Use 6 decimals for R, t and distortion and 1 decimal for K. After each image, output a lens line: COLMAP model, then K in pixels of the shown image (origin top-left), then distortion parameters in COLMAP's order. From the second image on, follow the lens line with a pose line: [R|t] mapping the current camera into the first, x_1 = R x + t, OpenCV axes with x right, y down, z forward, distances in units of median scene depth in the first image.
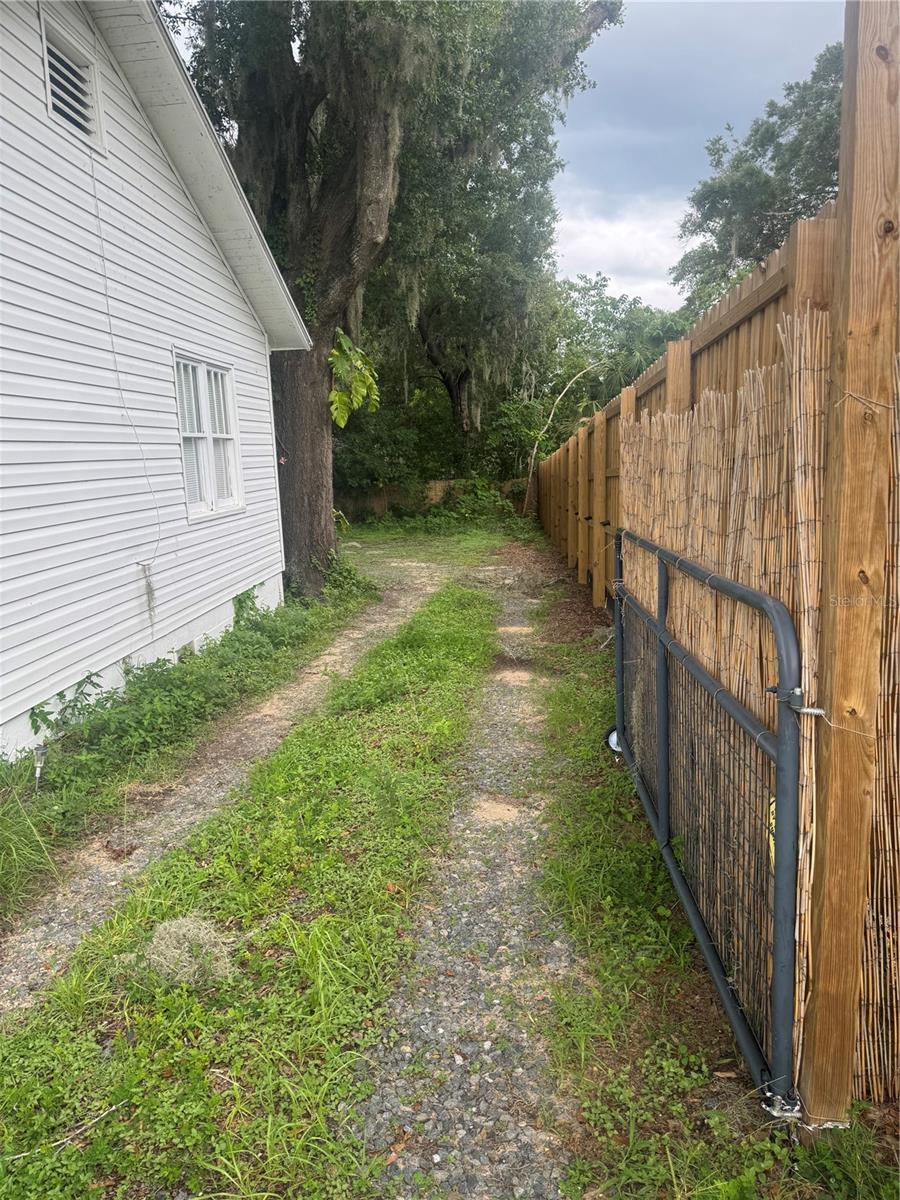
lens RADIAL K [[840.1, 0, 450.0], [0, 840.1, 600.0], [0, 0, 1]] dist [-0.001032, -0.038650]
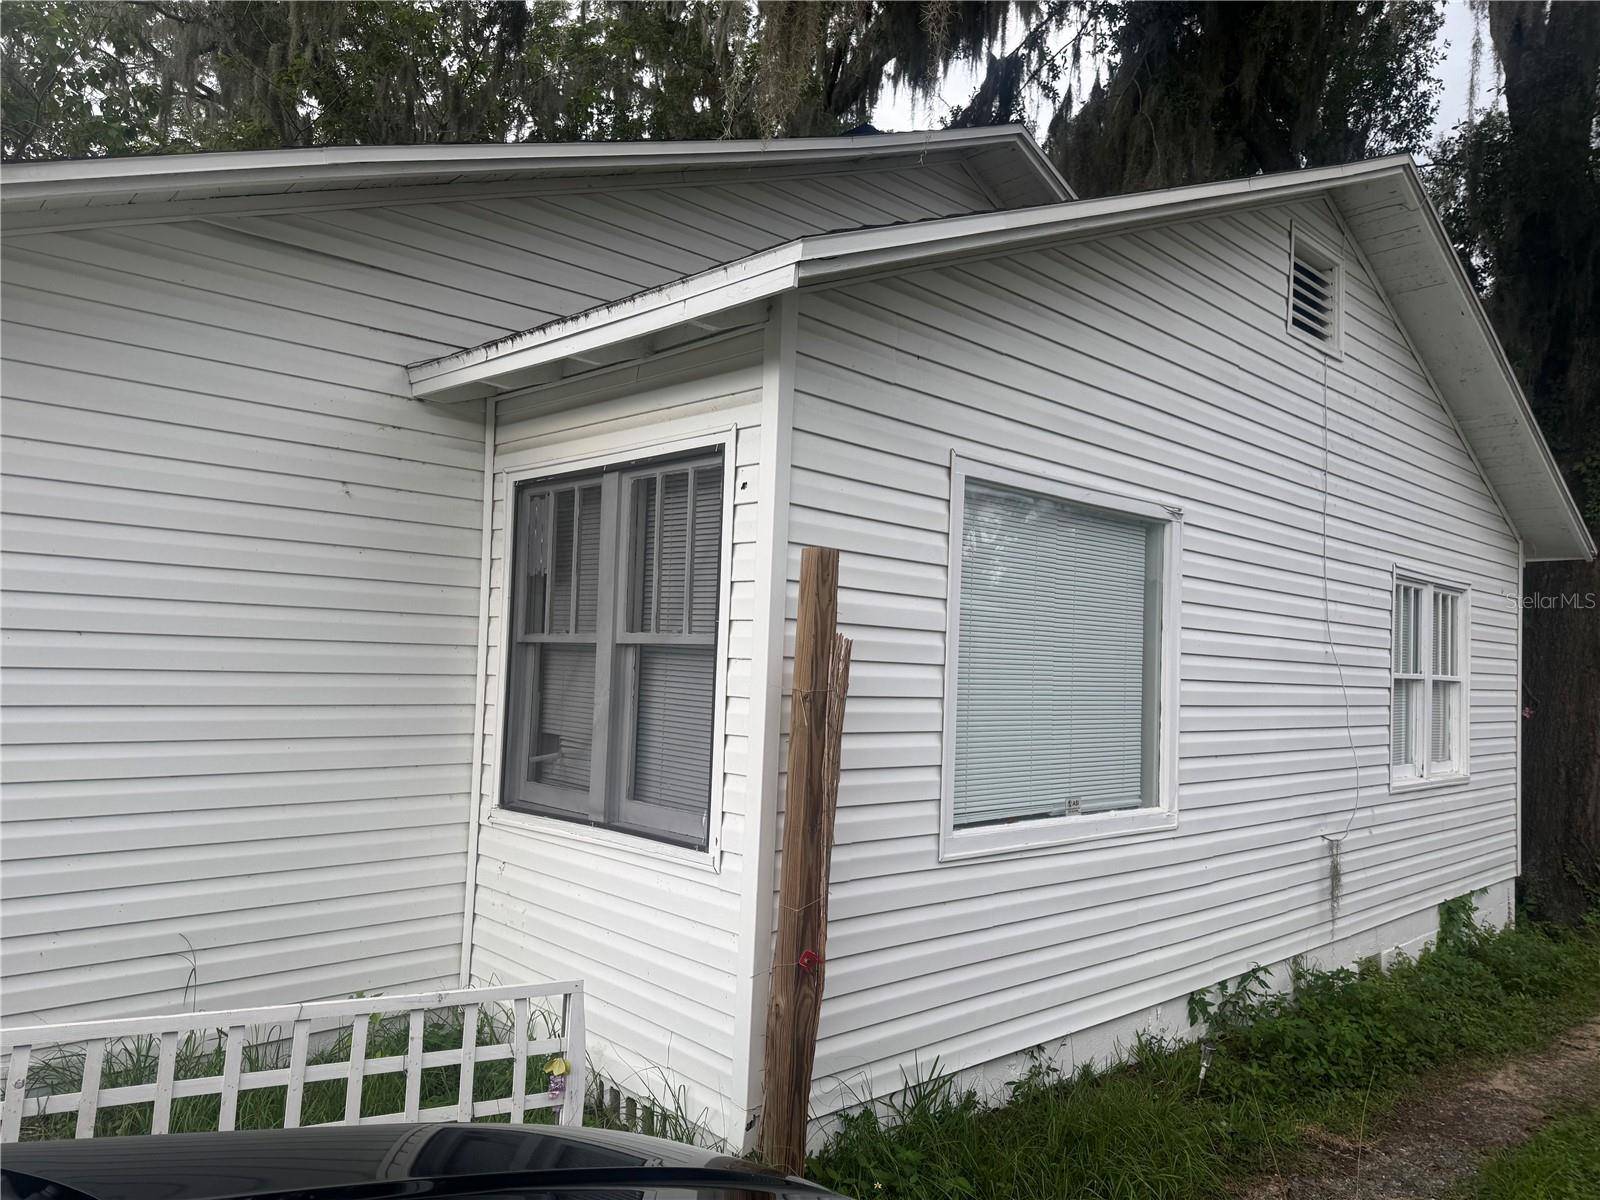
lens RADIAL K [[1130.0, 0, 800.0], [0, 1130.0, 600.0], [0, 0, 1]] dist [-0.001166, 0.001105]
pose [[0.732441, 0.021669, -0.680485, -0.017780], [-0.179682, 0.970209, -0.162506, 0.001187], [0.656692, 0.241297, 0.714515, -0.128662]]
